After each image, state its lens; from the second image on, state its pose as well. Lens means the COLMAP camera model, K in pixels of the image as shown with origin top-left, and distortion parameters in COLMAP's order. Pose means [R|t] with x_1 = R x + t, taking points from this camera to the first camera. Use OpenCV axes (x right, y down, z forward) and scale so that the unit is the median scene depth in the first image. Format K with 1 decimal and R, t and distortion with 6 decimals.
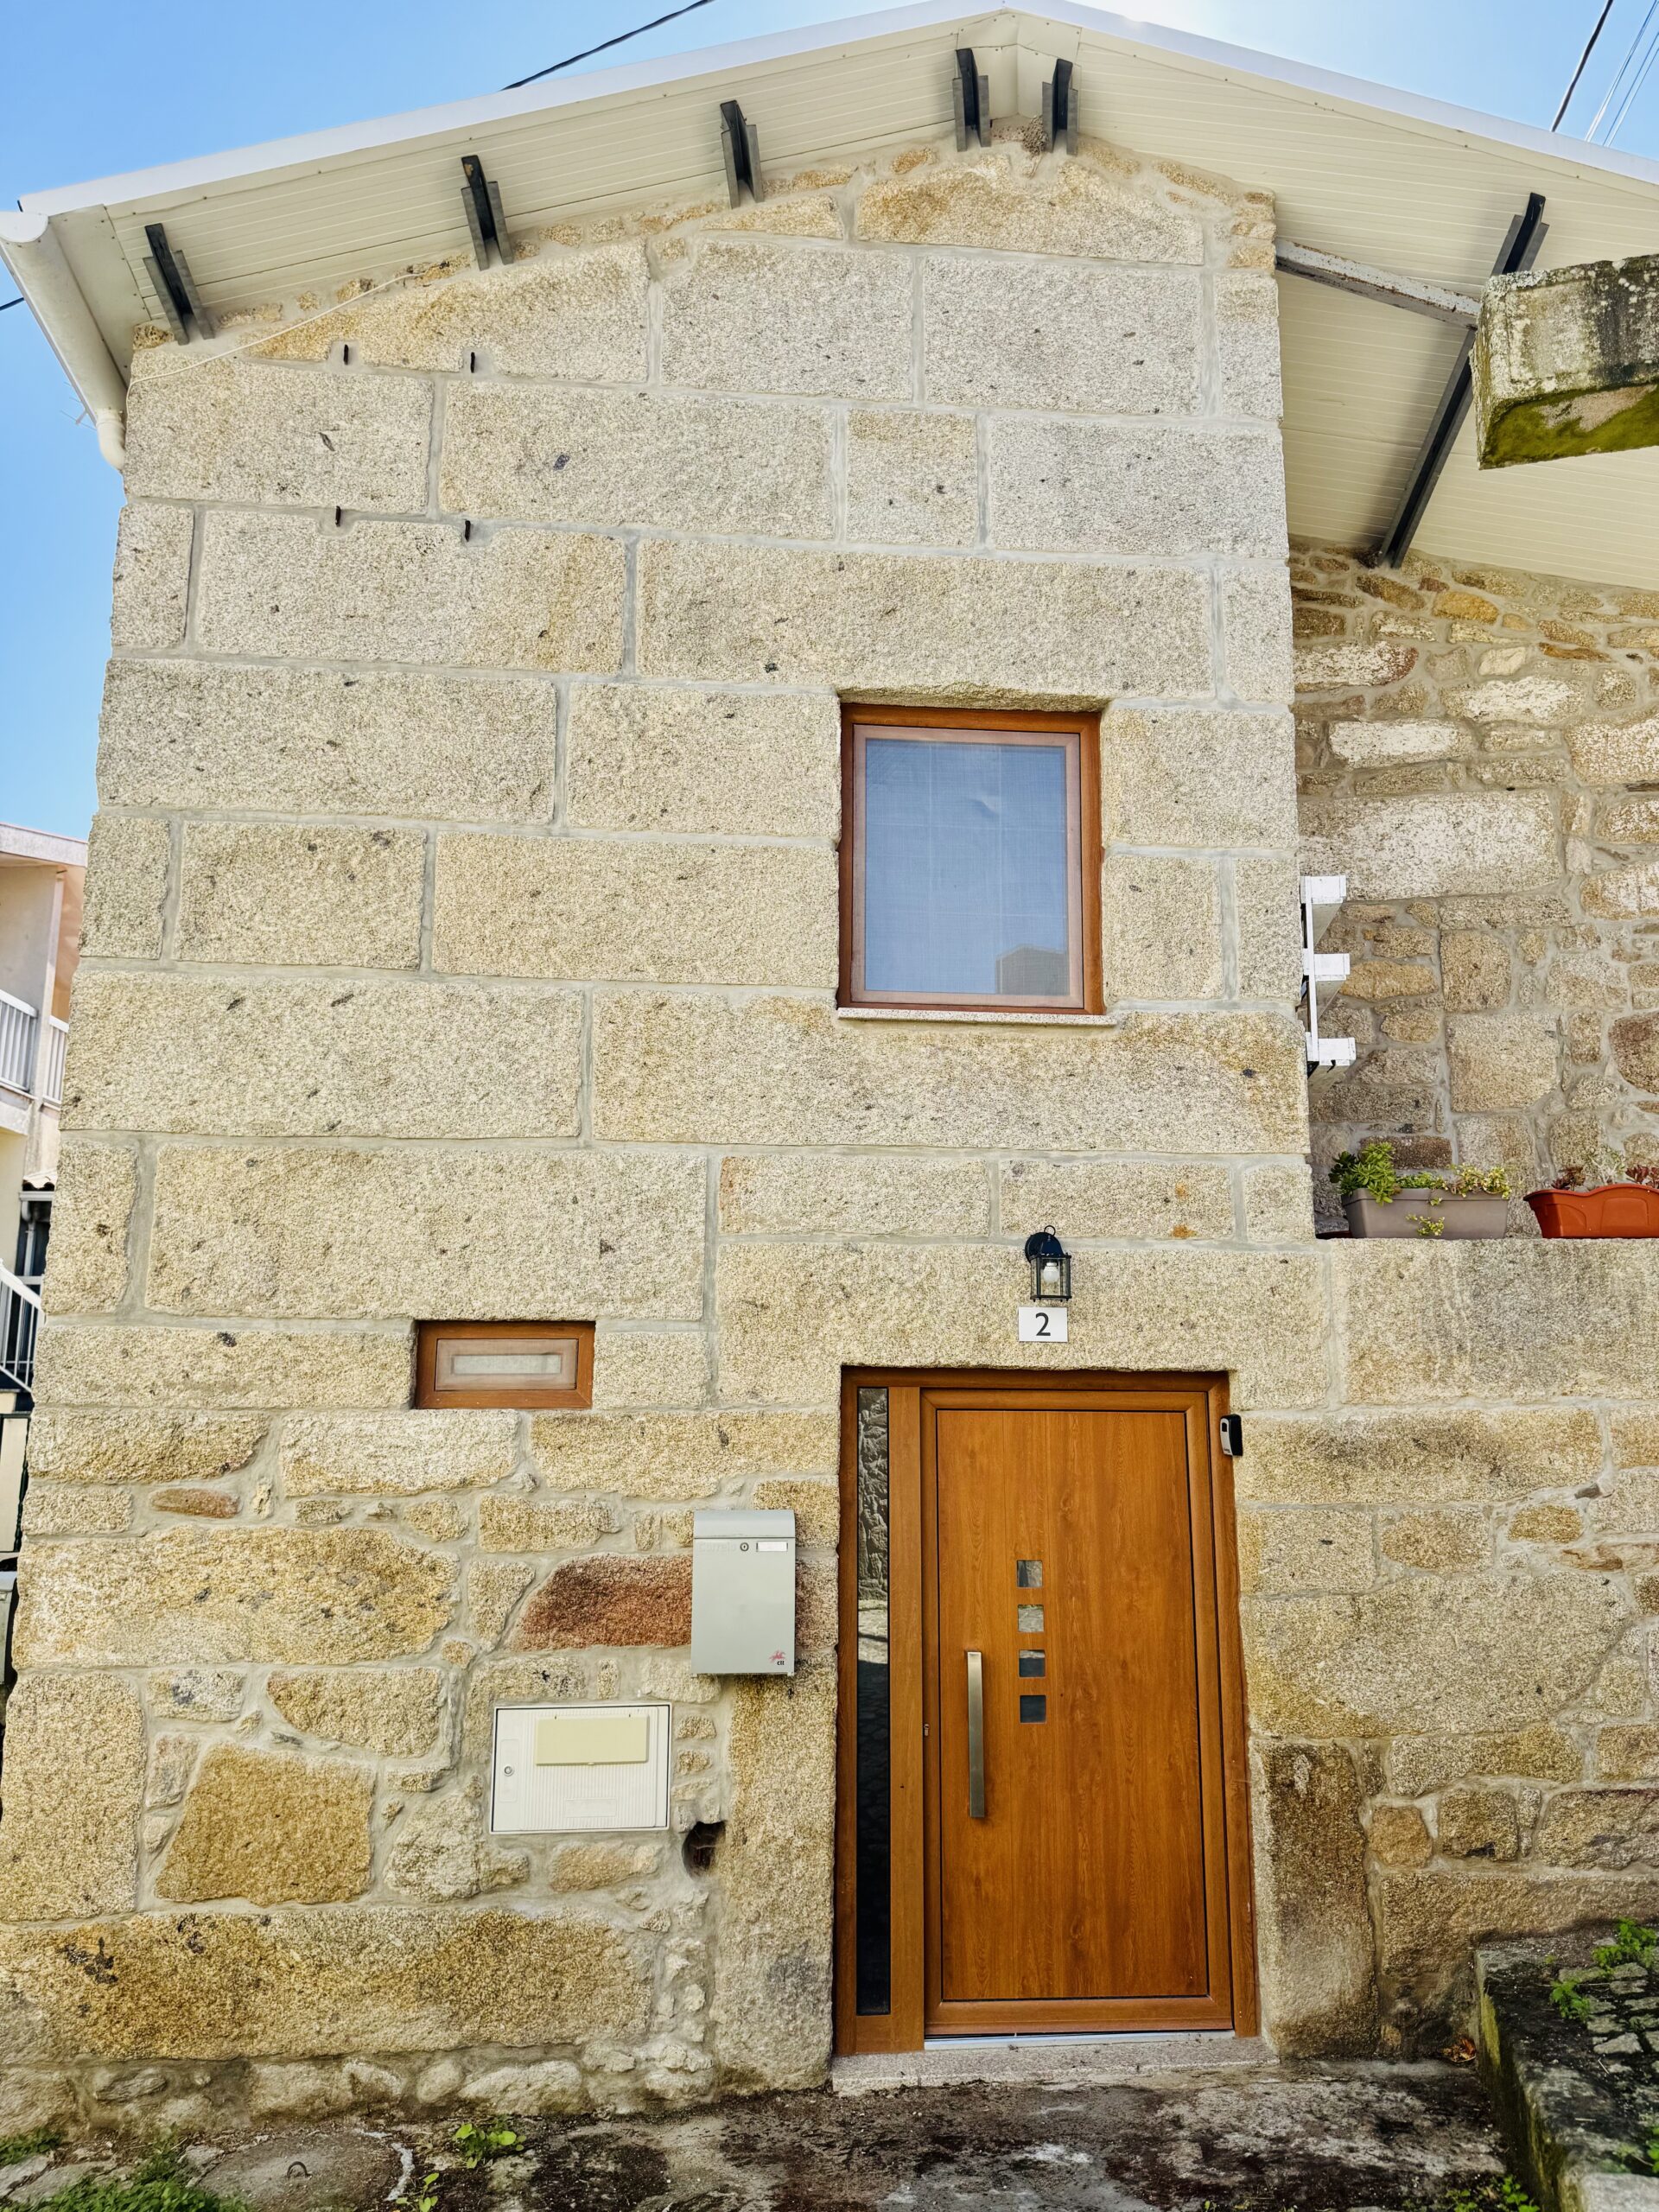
lens RADIAL K [[1566.2, 0, 829.5], [0, 1566.2, 1106.0], [0, 0, 1]] dist [0.071128, -0.086178]
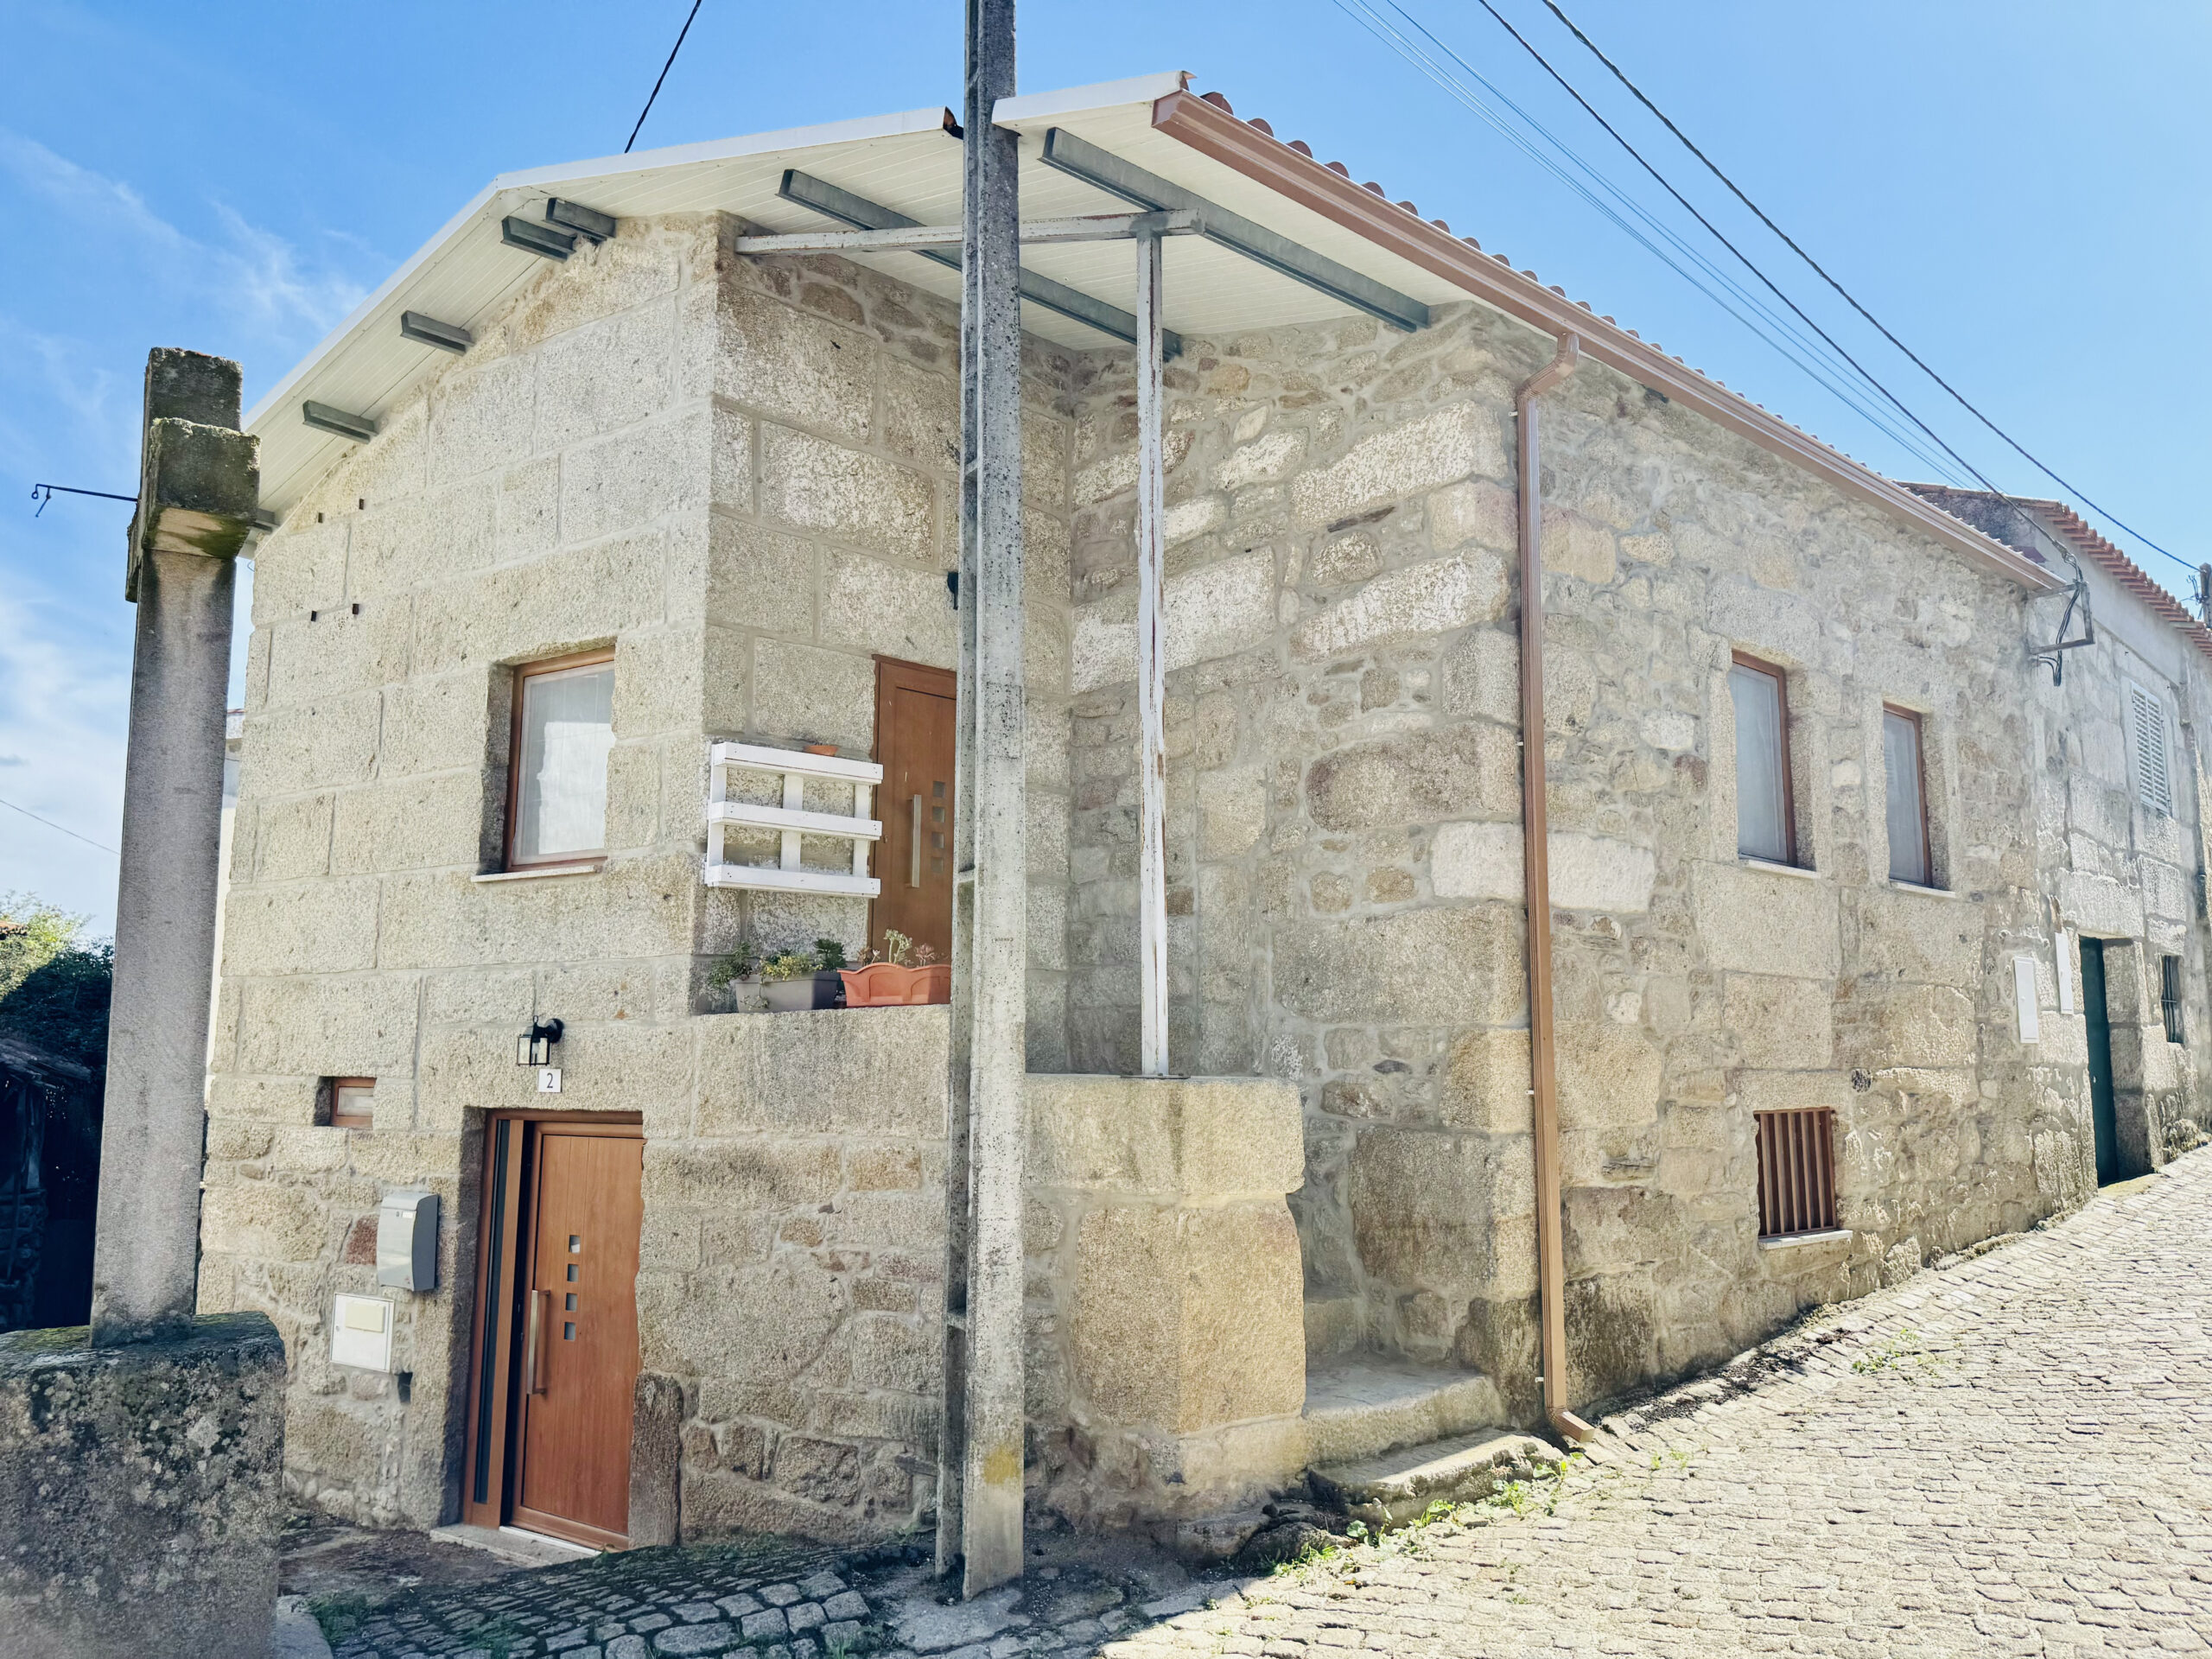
lens RADIAL K [[1530.3, 0, 1110.3], [0, 1530.3, 837.2], [0, 0, 1]] dist [0.136082, -0.172258]
pose [[0.767953, -0.087433, -0.634511, 1.484677], [0.113517, 0.993536, 0.000486, -0.030581], [0.630367, -0.072401, 0.772914, 0.198100]]
